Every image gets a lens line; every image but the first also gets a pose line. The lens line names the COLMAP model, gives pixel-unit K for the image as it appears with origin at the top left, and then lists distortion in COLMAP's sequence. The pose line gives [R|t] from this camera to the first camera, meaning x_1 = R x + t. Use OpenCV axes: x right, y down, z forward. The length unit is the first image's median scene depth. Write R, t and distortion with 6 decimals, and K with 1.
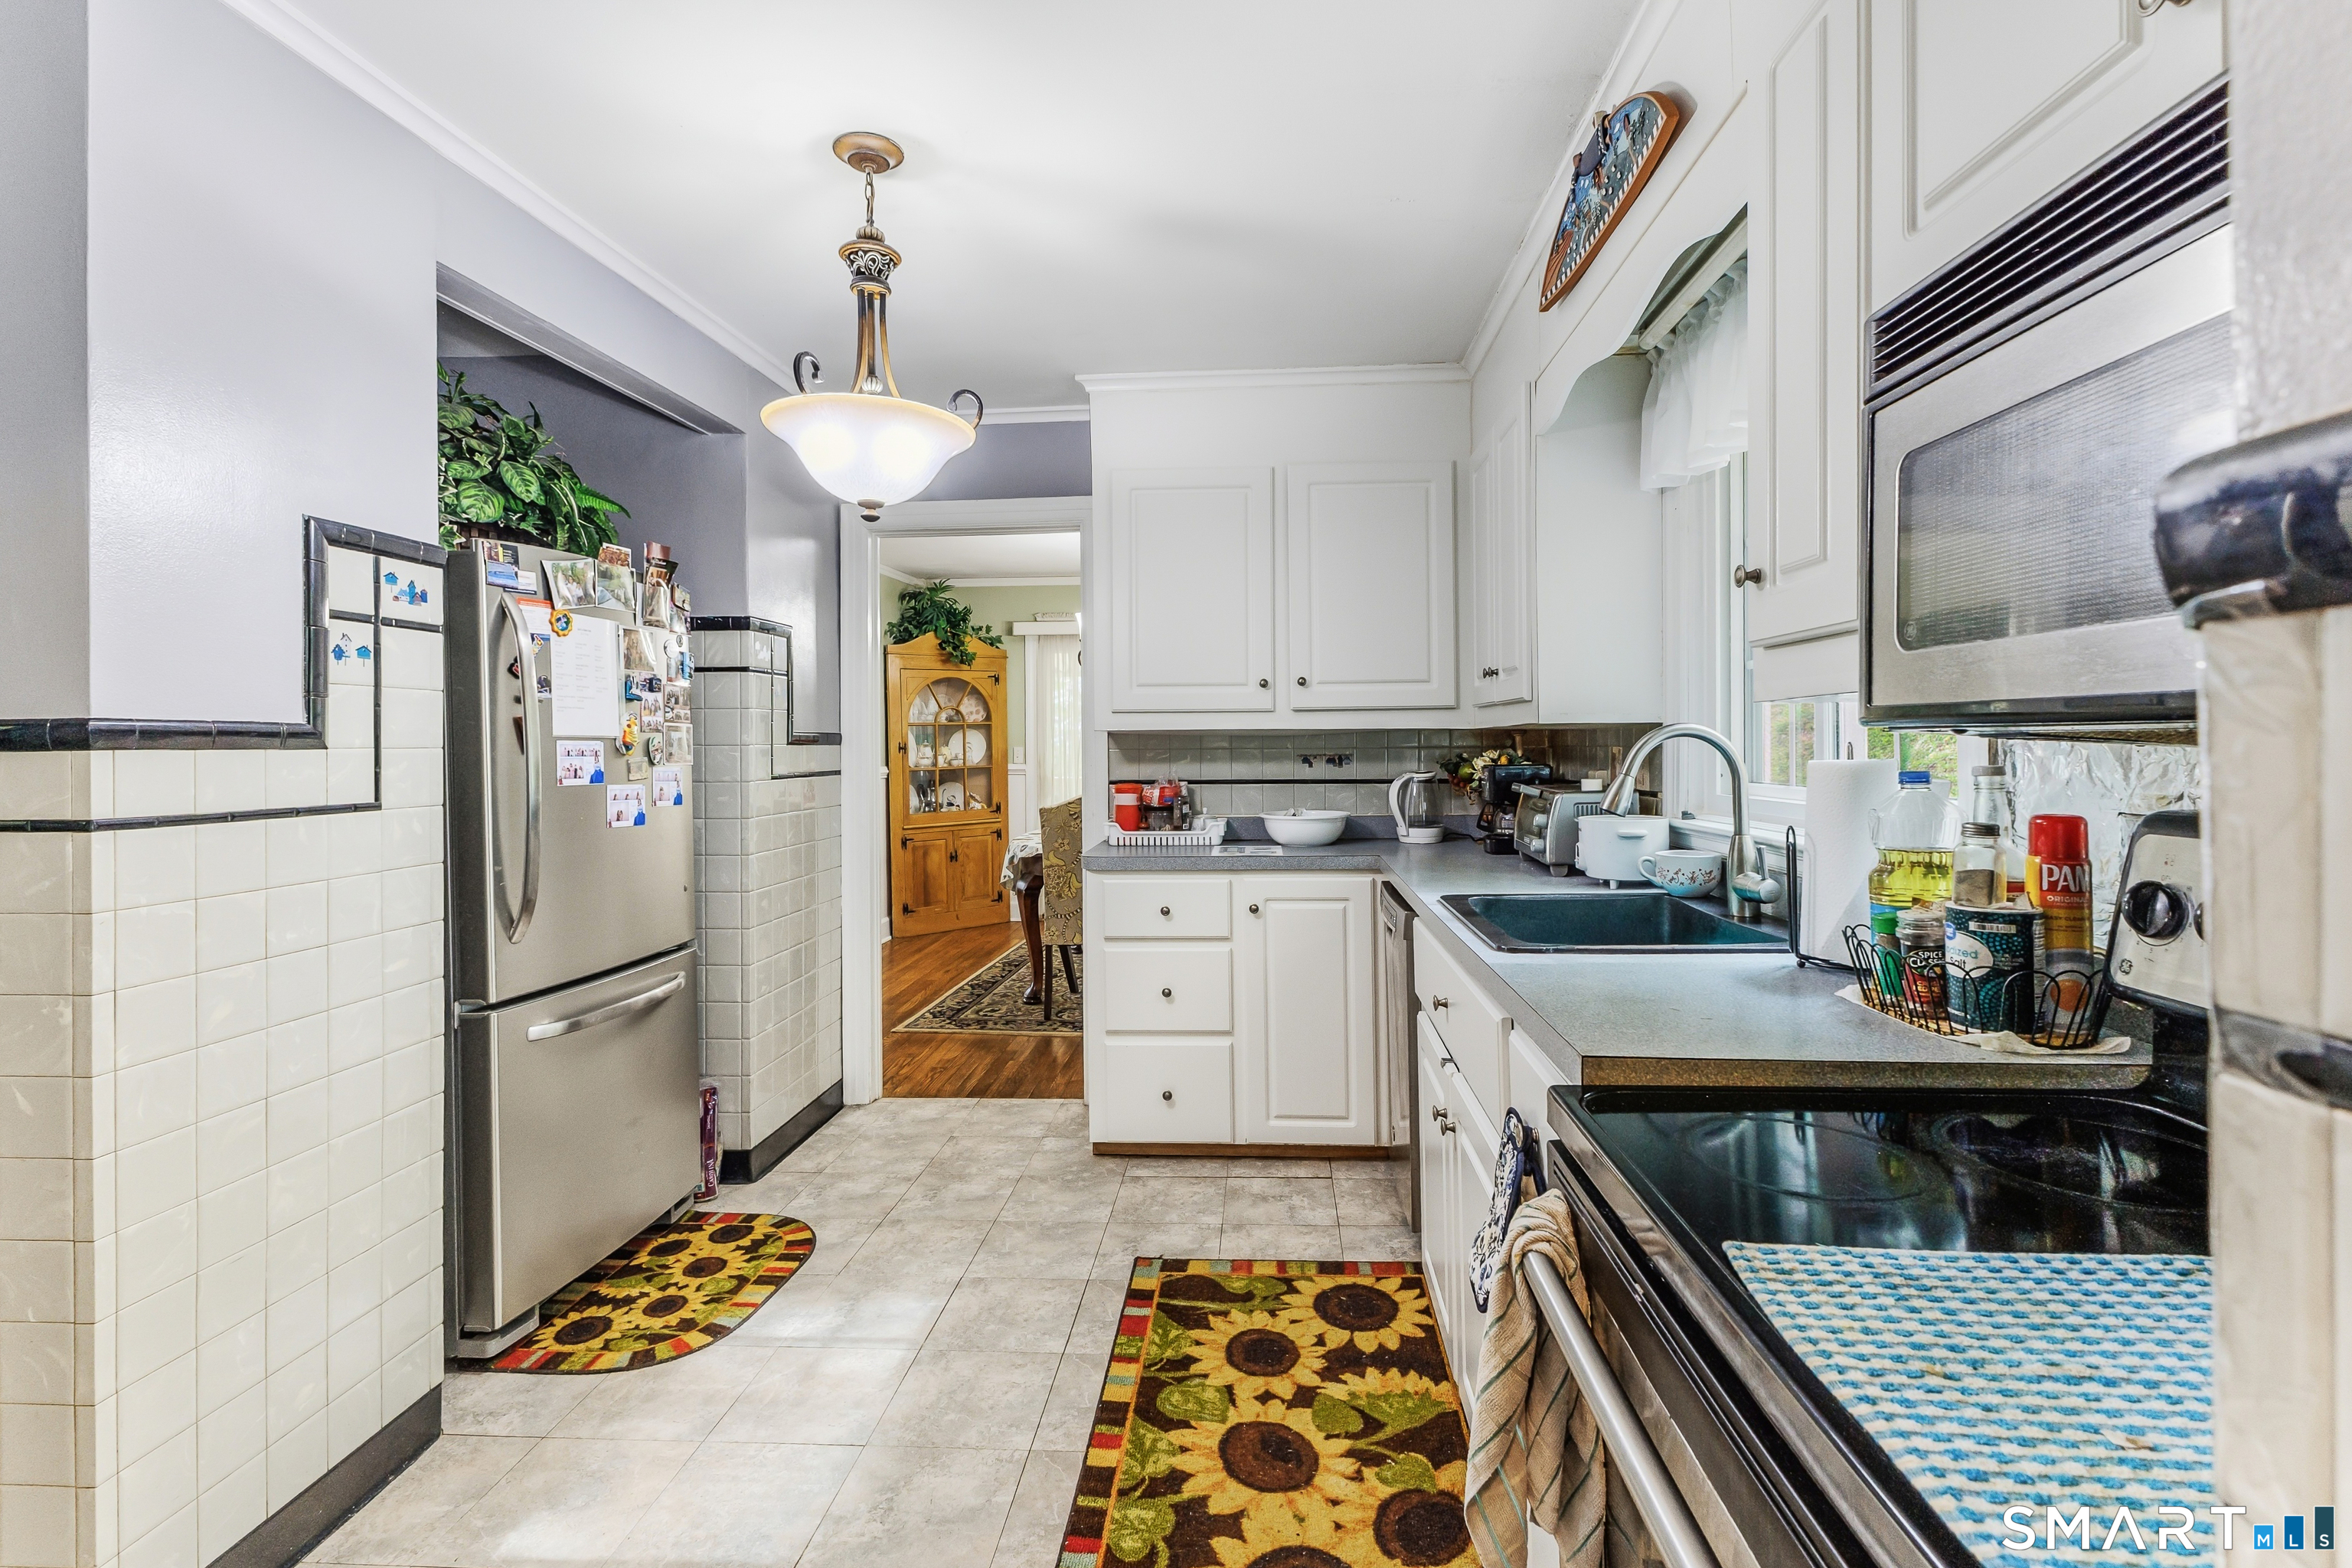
lens RADIAL K [[1070.7, 0, 1184.3], [0, 1070.7, 742.8], [0, 0, 1]] dist [-0.000417, -0.000344]
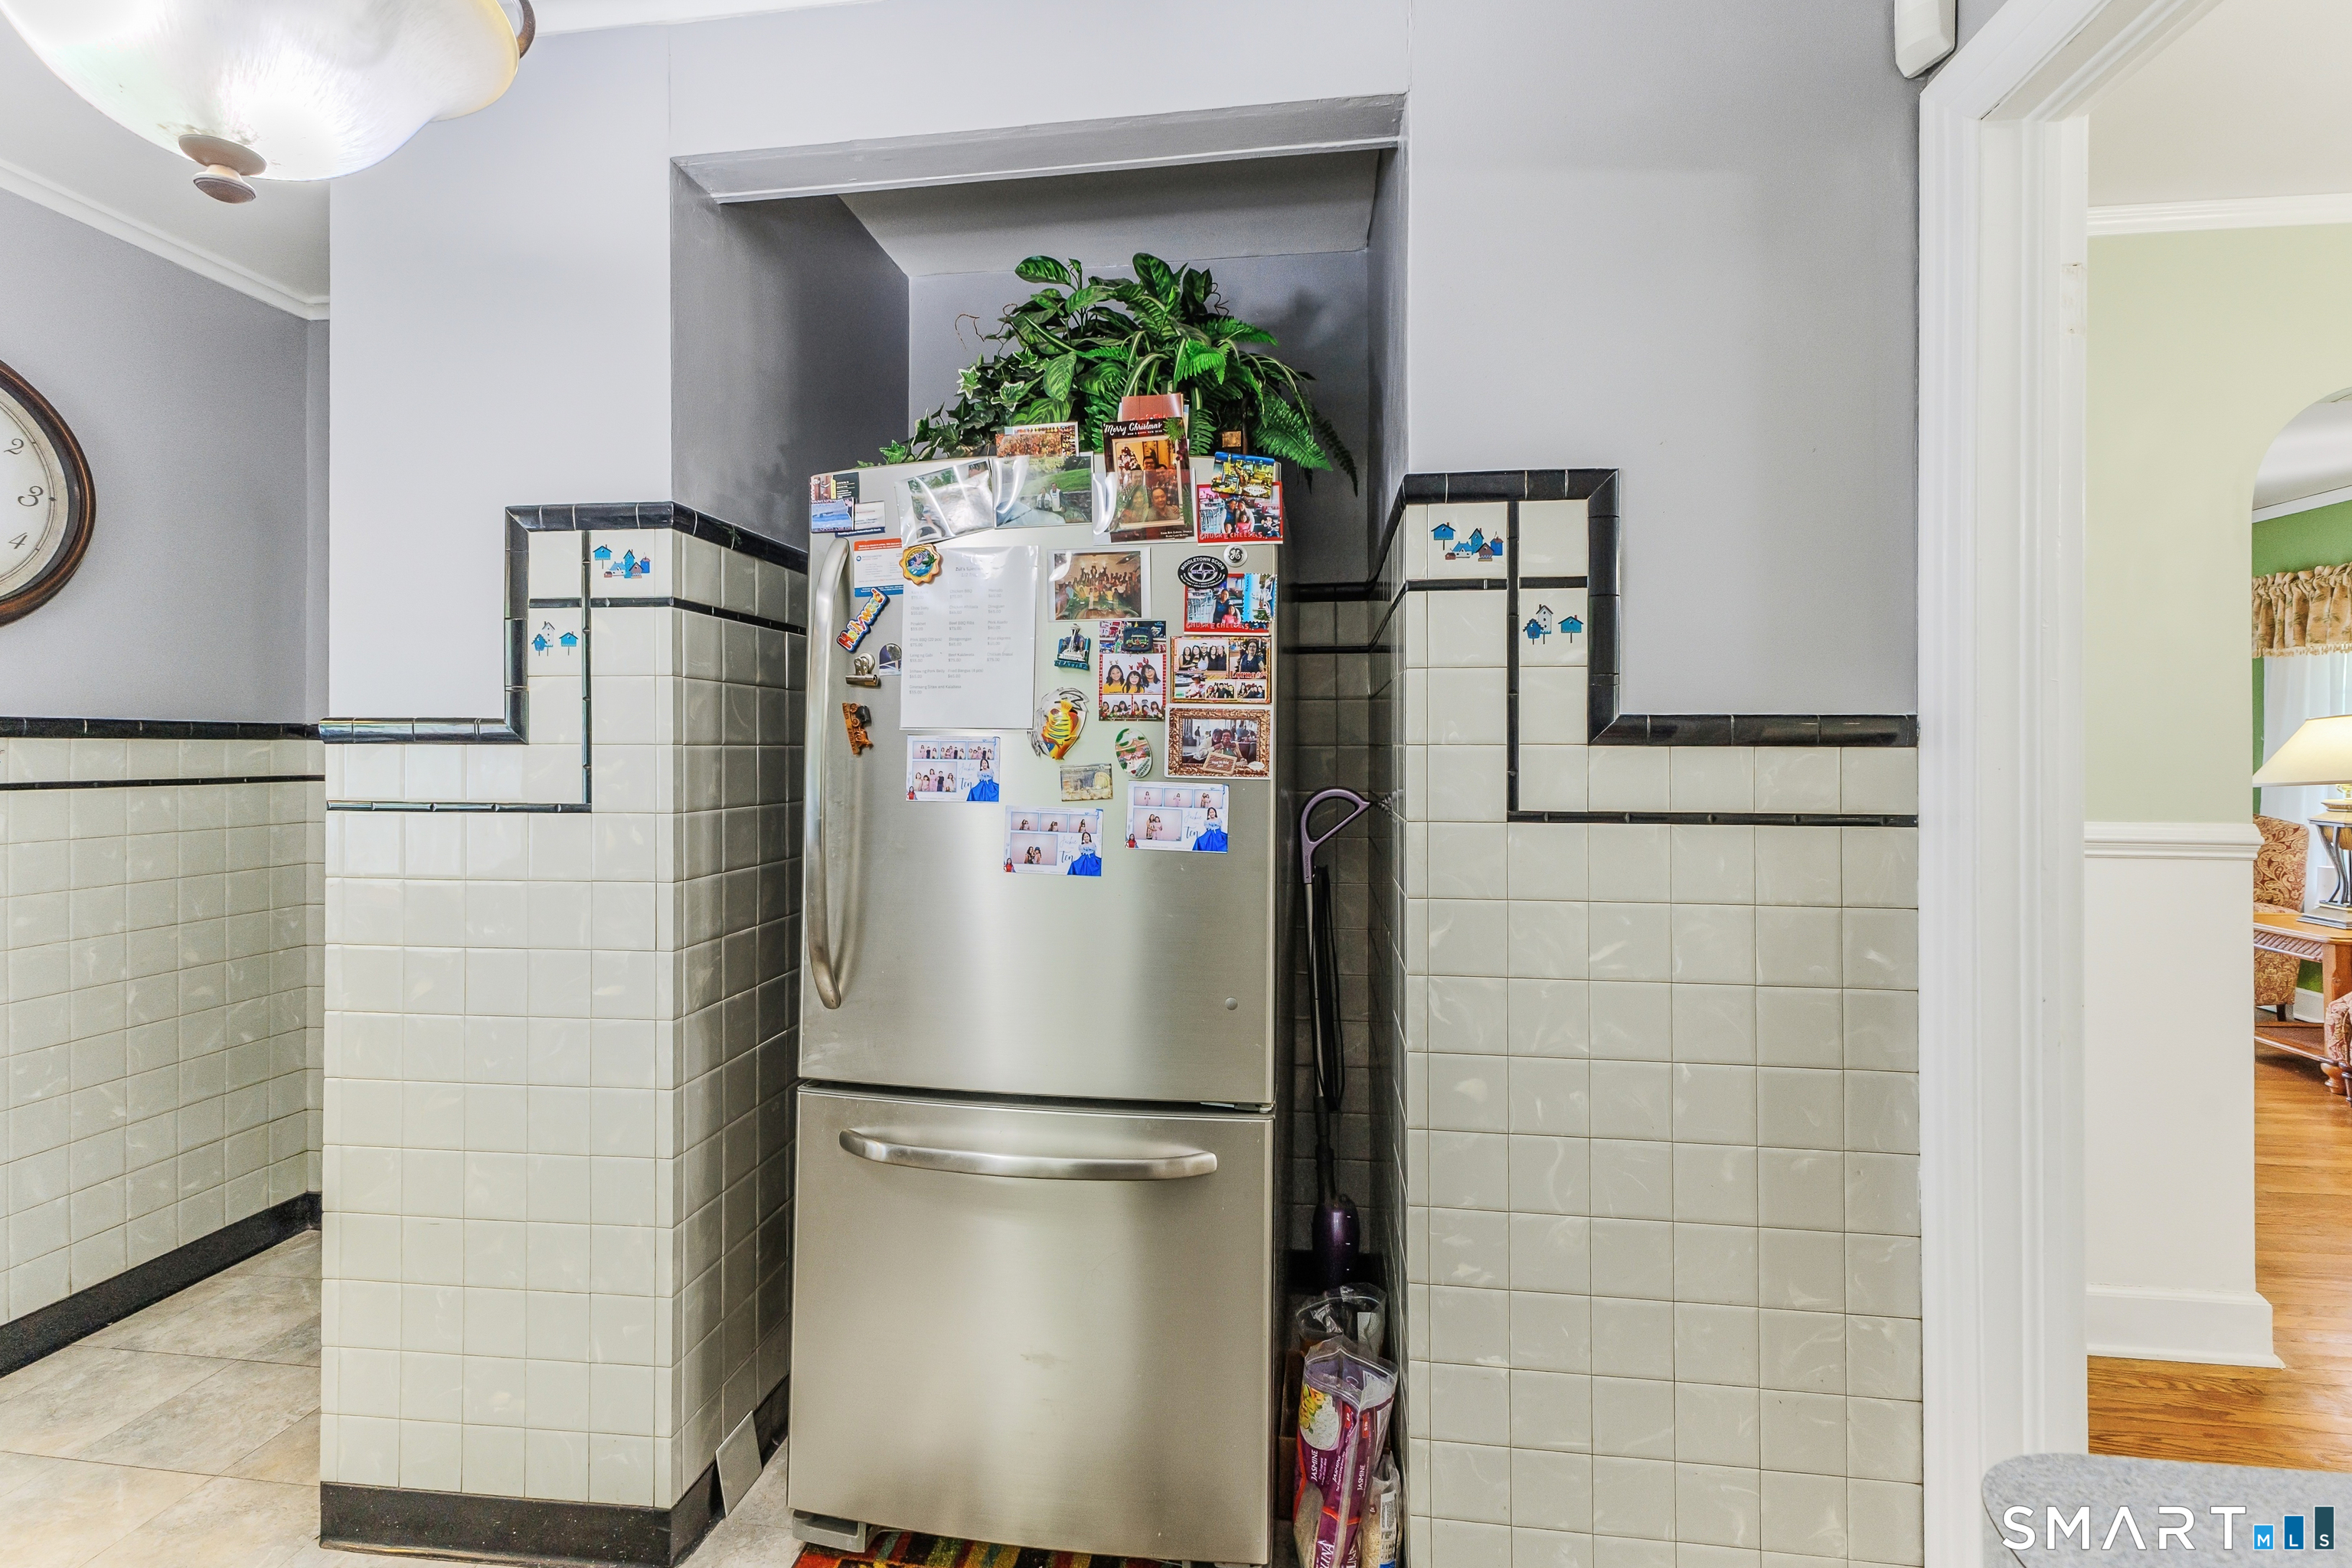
lens RADIAL K [[1070.7, 0, 1184.3], [0, 1070.7, 742.8], [0, 0, 1]] dist [-0.000417, -0.000344]
pose [[-0.029954, 0.004794, -0.999540, 0.131719], [-0.001042, 0.999988, 0.004827, -0.001001], [0.999551, 0.001187, -0.029949, 1.522277]]
